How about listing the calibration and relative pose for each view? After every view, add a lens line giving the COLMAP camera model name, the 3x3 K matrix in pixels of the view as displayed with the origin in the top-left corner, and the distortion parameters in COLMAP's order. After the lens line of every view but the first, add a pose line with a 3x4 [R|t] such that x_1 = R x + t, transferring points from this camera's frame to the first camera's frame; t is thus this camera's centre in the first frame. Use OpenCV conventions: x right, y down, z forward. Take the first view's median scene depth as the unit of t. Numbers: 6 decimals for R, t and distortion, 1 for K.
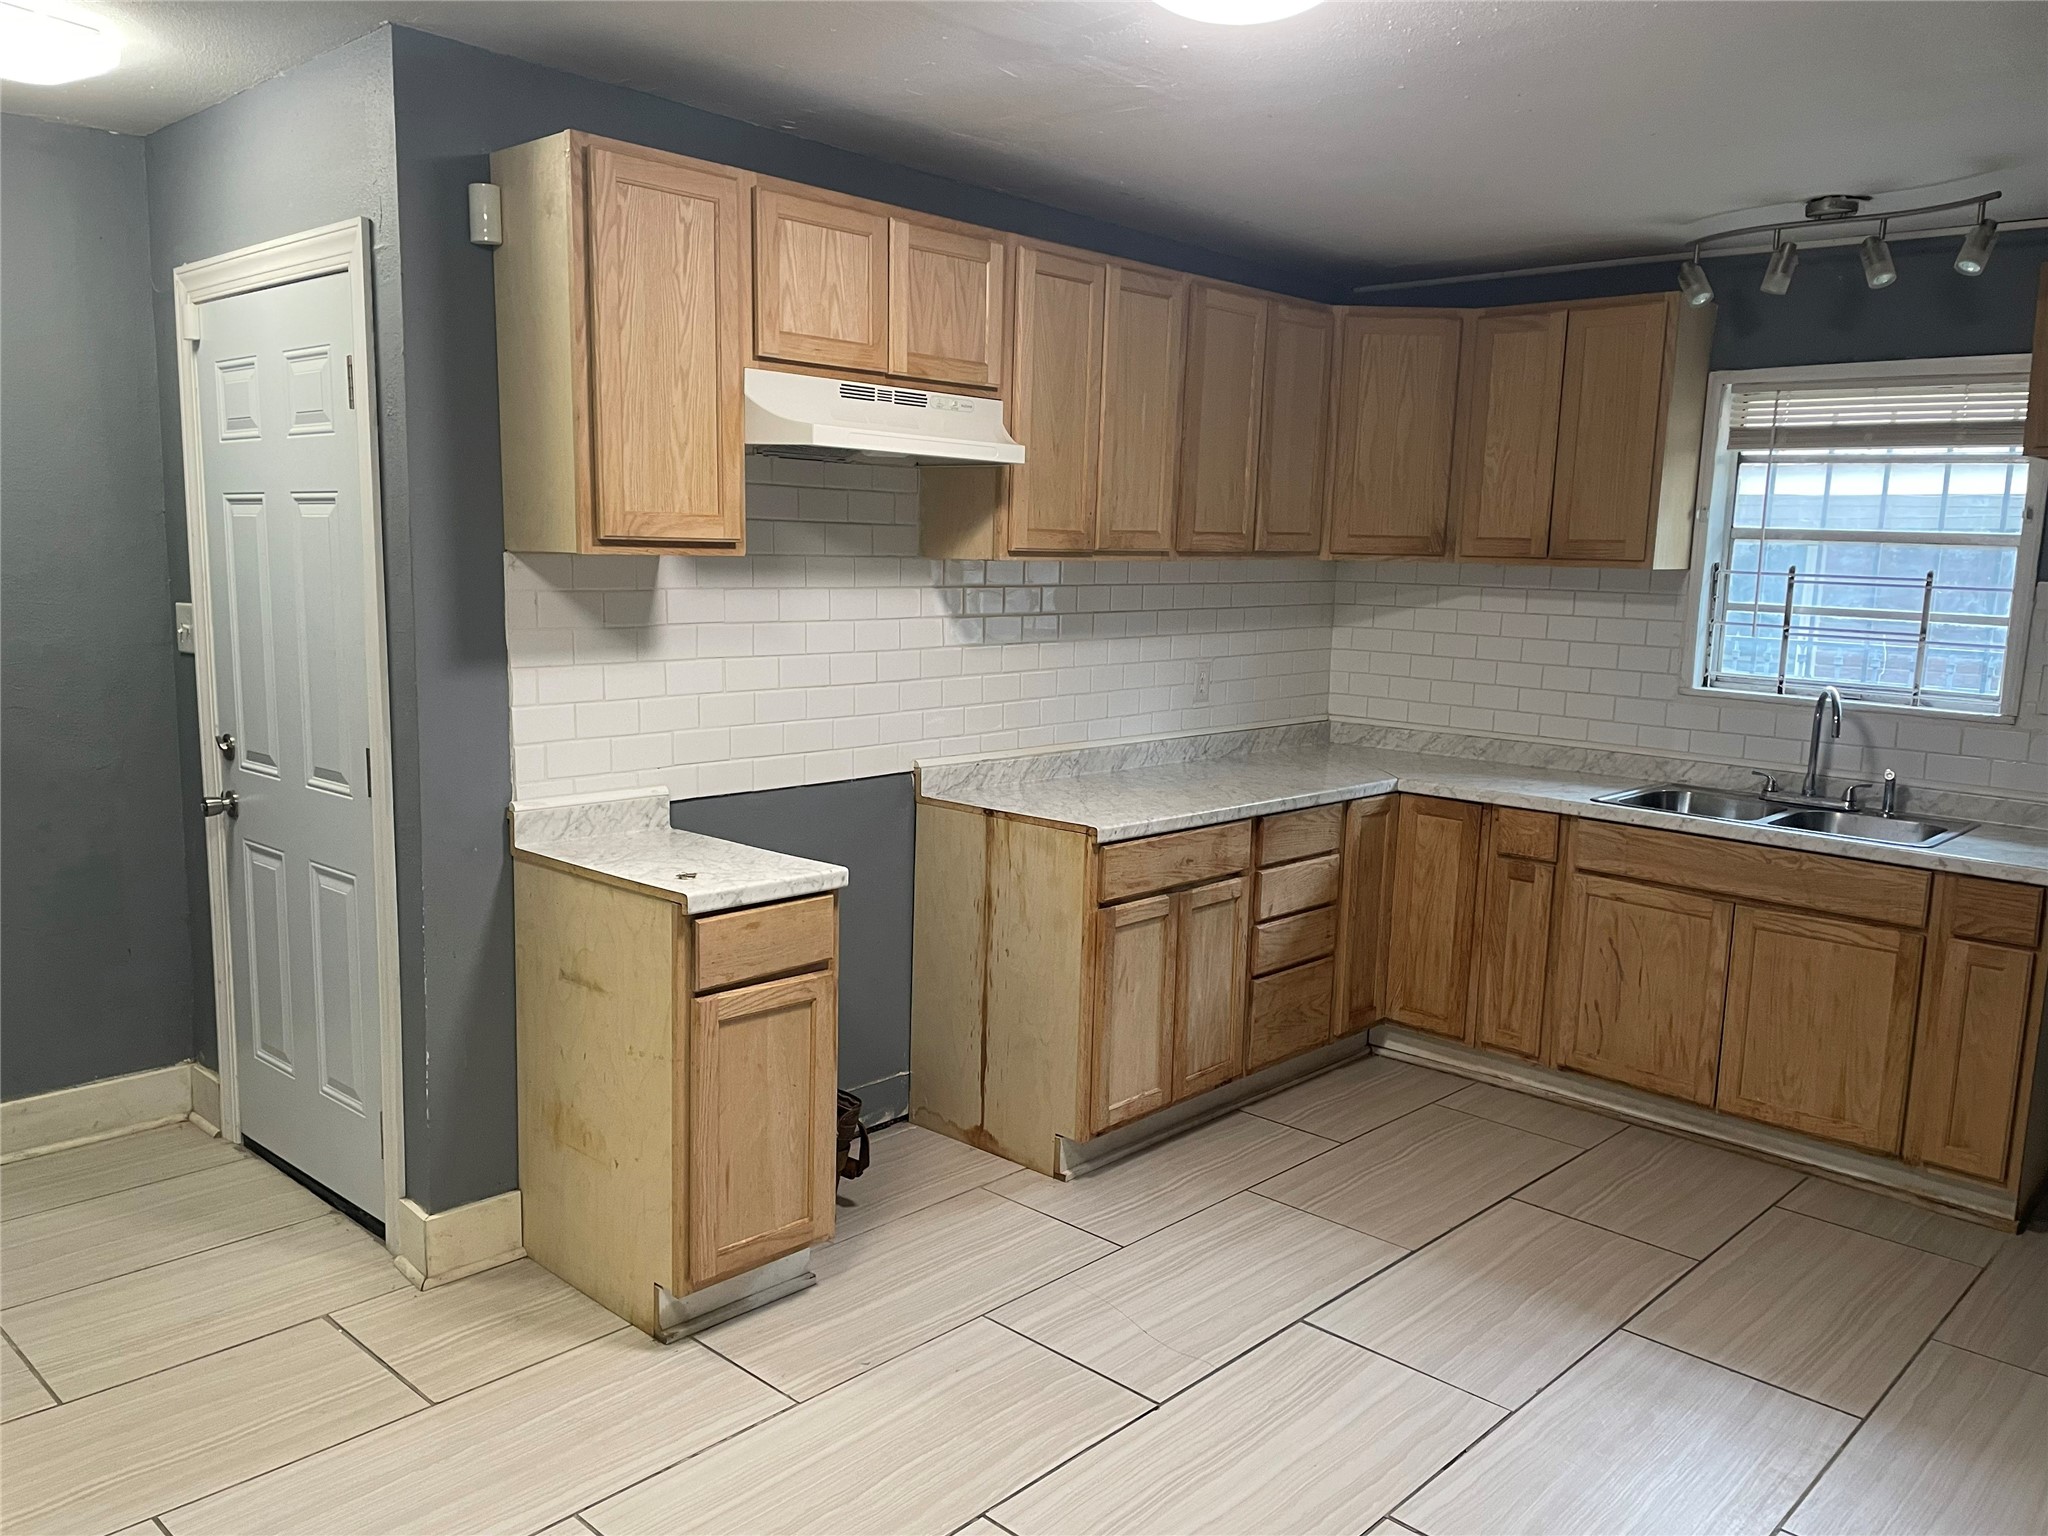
lens RADIAL K [[1553.6, 0, 1017.7], [0, 1553.6, 778.9], [0, 0, 1]] dist [0.104318, -0.146716]
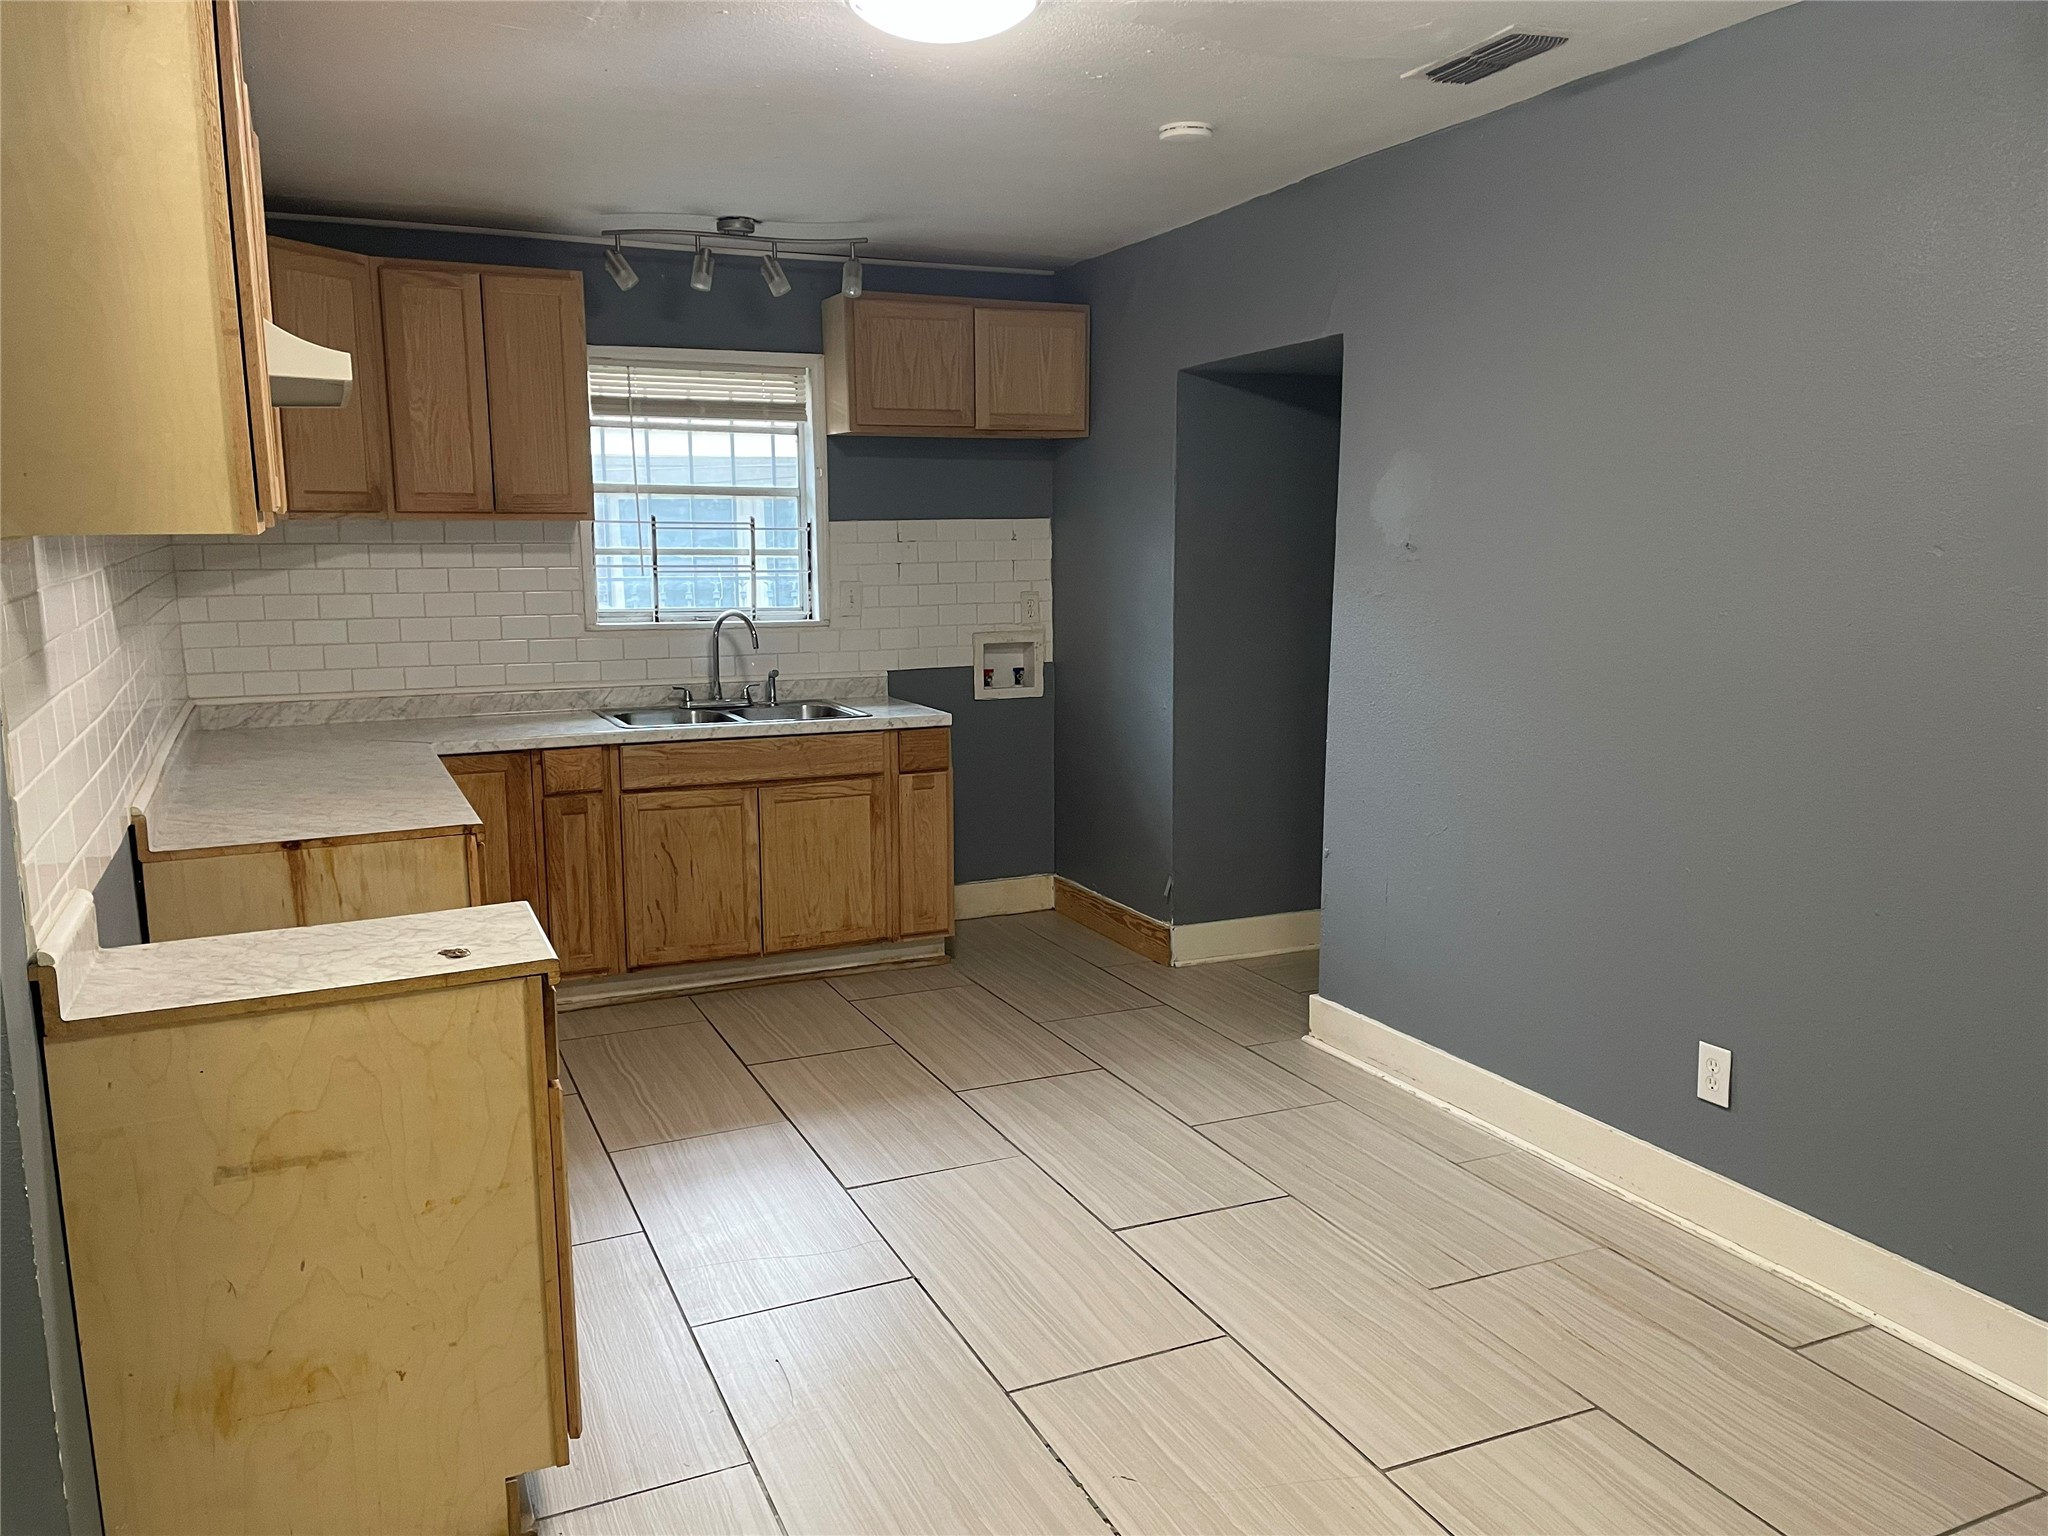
lens RADIAL K [[1553.6, 0, 1017.7], [0, 1553.6, 778.9], [0, 0, 1]] dist [0.104318, -0.146716]
pose [[0.371252, -0.182339, 0.910453, -0.571180], [0.153723, 0.979068, 0.133398, -0.058485], [-0.915719, 0.090433, 0.391511, 0.318837]]
